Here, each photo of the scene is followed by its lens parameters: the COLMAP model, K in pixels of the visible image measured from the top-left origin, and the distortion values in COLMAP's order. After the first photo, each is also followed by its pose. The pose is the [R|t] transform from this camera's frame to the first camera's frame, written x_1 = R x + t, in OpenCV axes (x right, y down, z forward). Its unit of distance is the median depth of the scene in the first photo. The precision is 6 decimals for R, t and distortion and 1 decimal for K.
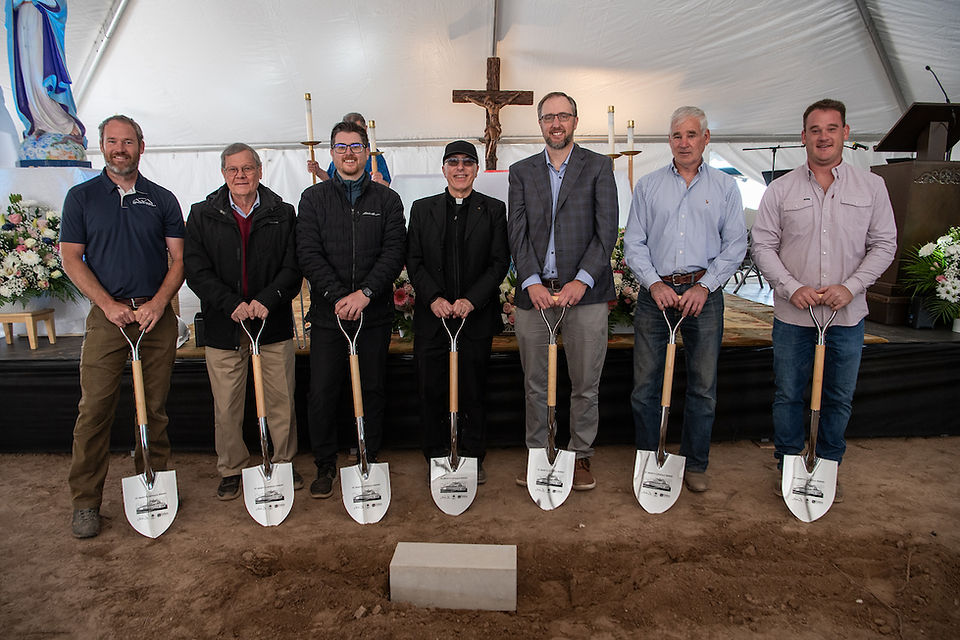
lens RADIAL K [[668.6, 0, 481.7], [0, 668.6, 326.4], [0, 0, 1]] dist [-0.066399, 0.019425]
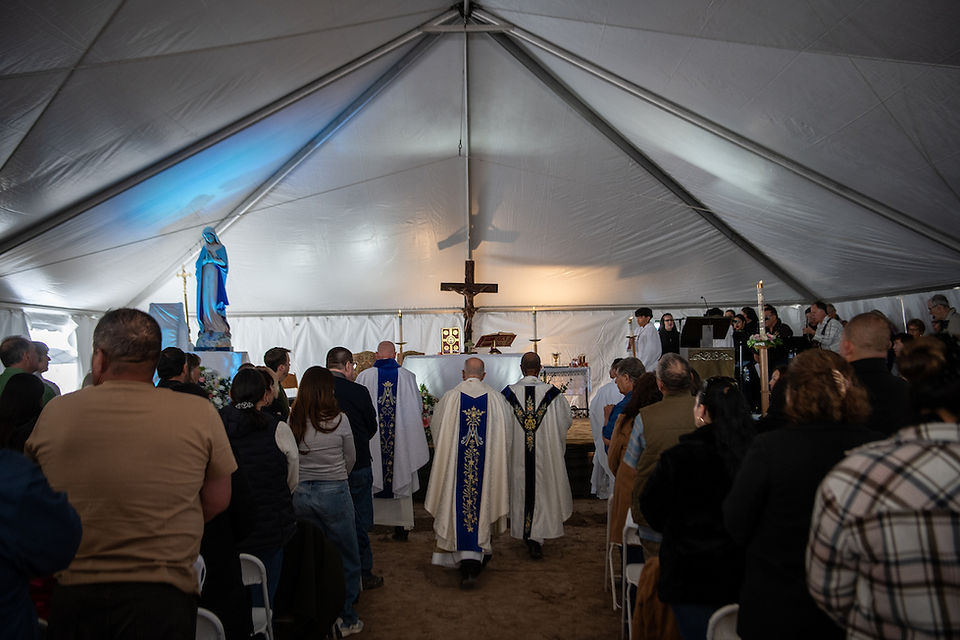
lens RADIAL K [[972.0, 0, 485.9], [0, 972.0, 322.8], [0, 0, 1]] dist [0.037380, 0.000000]
pose [[0.999982, -0.000278, -0.006027, 0.070208], [-0.000827, 0.983189, -0.182591, 0.113994], [0.005976, 0.182593, 0.983170, -1.102659]]
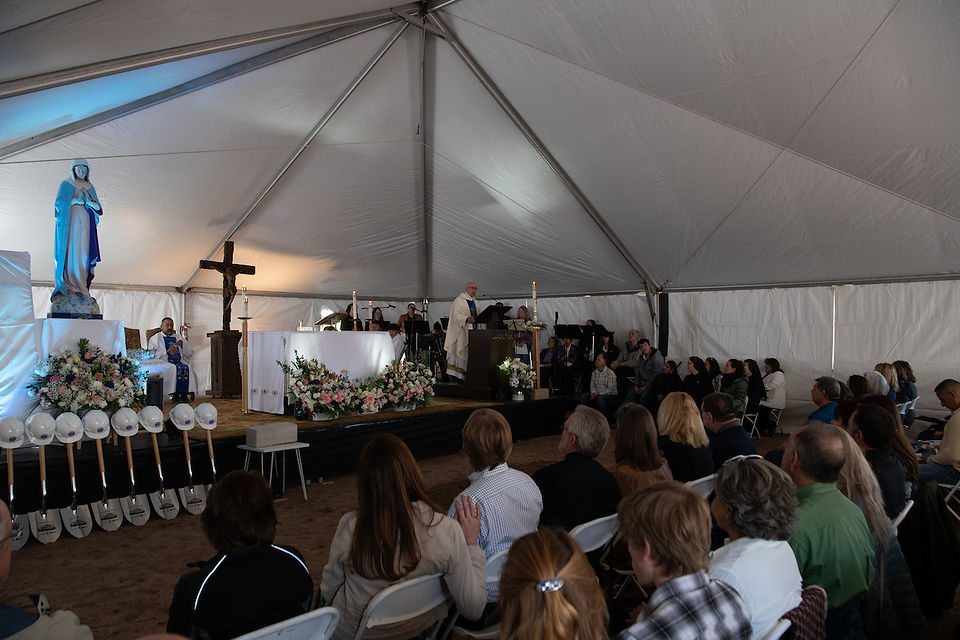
lens RADIAL K [[683.9, 0, 479.7], [0, 683.9, 325.3], [0, 0, 1]] dist [-0.001794, 0.002212]
pose [[0.671005, 0.028410, 0.740908, -0.777333], [0.104181, 0.985740, -0.132150, 0.035713], [-0.734097, 0.165862, 0.658476, -0.393520]]
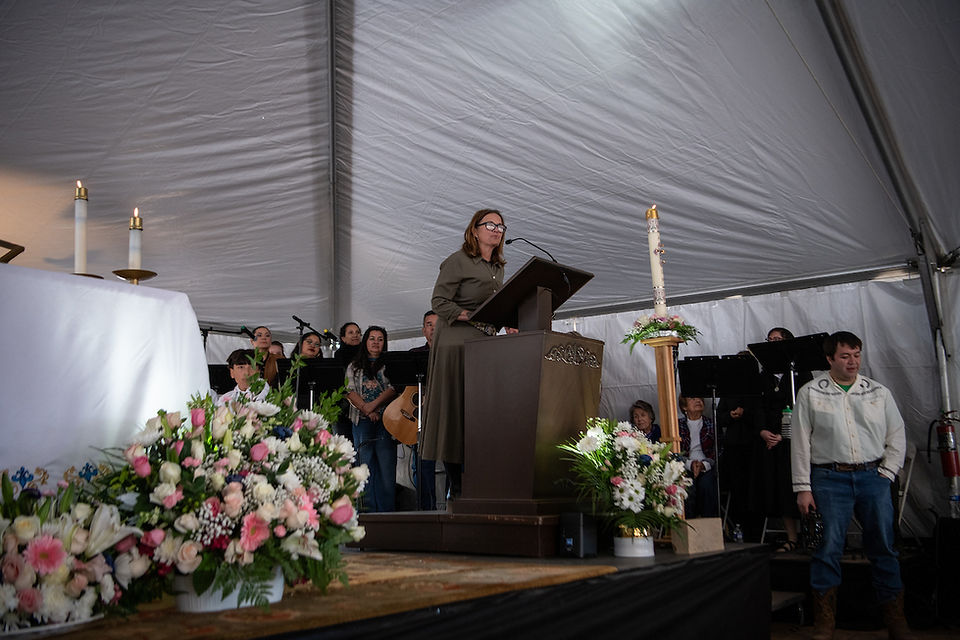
lens RADIAL K [[972.0, 0, 483.7], [0, 972.0, 321.4], [0, 0, 1]] dist [0.037380, 0.000000]
pose [[0.617506, 0.131762, 0.775452, -0.159776], [0.128405, 0.955758, -0.264650, 0.015570], [-0.776015, 0.262995, 0.573267, 0.259026]]
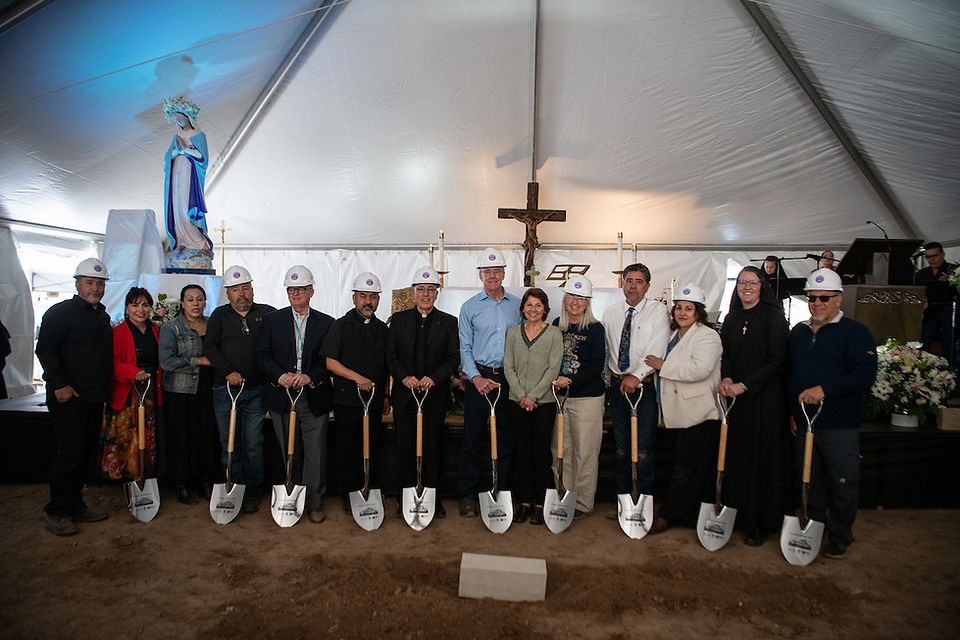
lens RADIAL K [[668.6, 0, 481.1], [0, 668.6, 326.3], [0, 0, 1]] dist [-0.066399, 0.019425]
pose [[0.995793, 0.028088, -0.087217, 0.039470], [-0.038530, 0.991972, -0.120447, 0.001733], [0.083134, 0.123301, 0.988881, -0.183464]]
